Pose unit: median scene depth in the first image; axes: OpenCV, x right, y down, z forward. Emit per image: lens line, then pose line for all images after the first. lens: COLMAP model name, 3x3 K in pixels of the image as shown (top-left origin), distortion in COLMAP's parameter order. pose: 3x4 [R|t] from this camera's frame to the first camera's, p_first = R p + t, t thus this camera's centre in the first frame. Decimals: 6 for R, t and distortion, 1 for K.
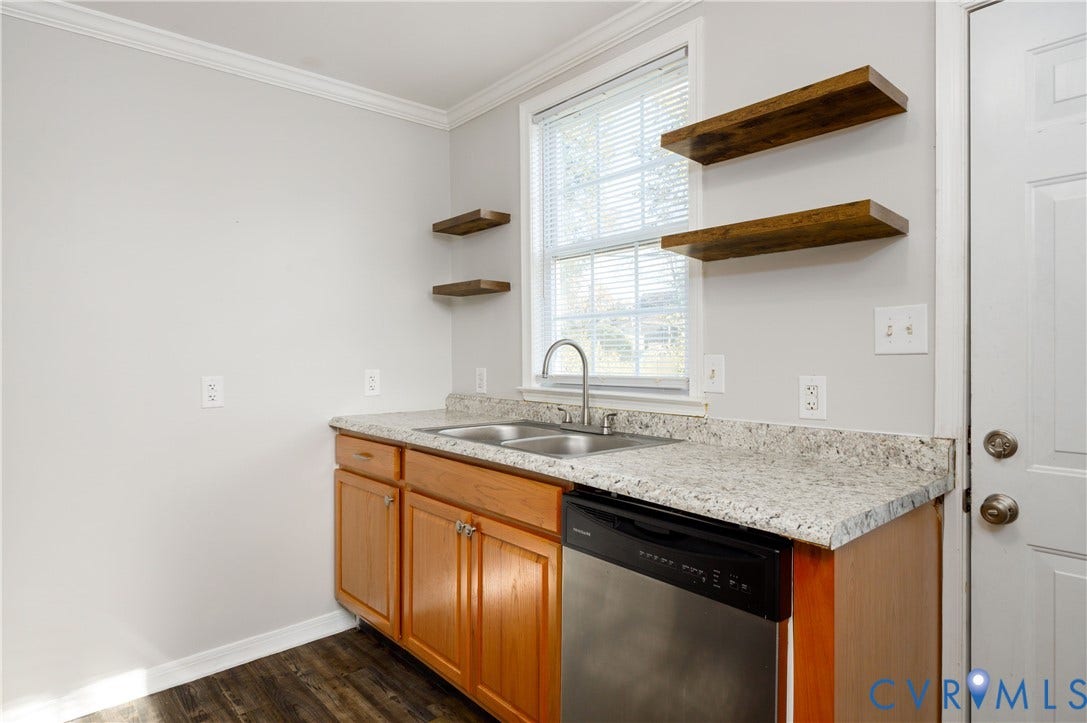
lens RADIAL K [[624.3, 0, 541.2], [0, 624.3, 360.9], [0, 0, 1]] dist [-0.004403, -0.000875]
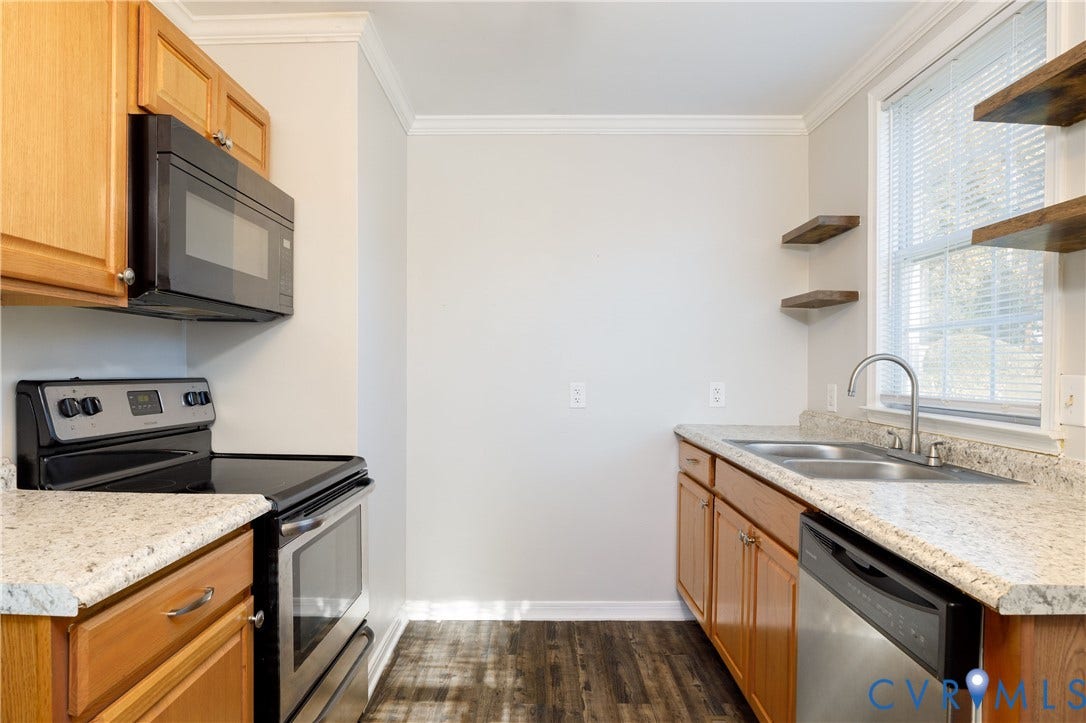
lens RADIAL K [[623.8, 0, 512.1], [0, 623.8, 384.3], [0, 0, 1]] dist [-0.004403, -0.000875]
pose [[0.742060, 0.035125, -0.669412, 0.226254], [-0.024289, 0.999379, 0.025513, -0.001291], [0.669893, -0.002673, 0.742453, -0.014636]]
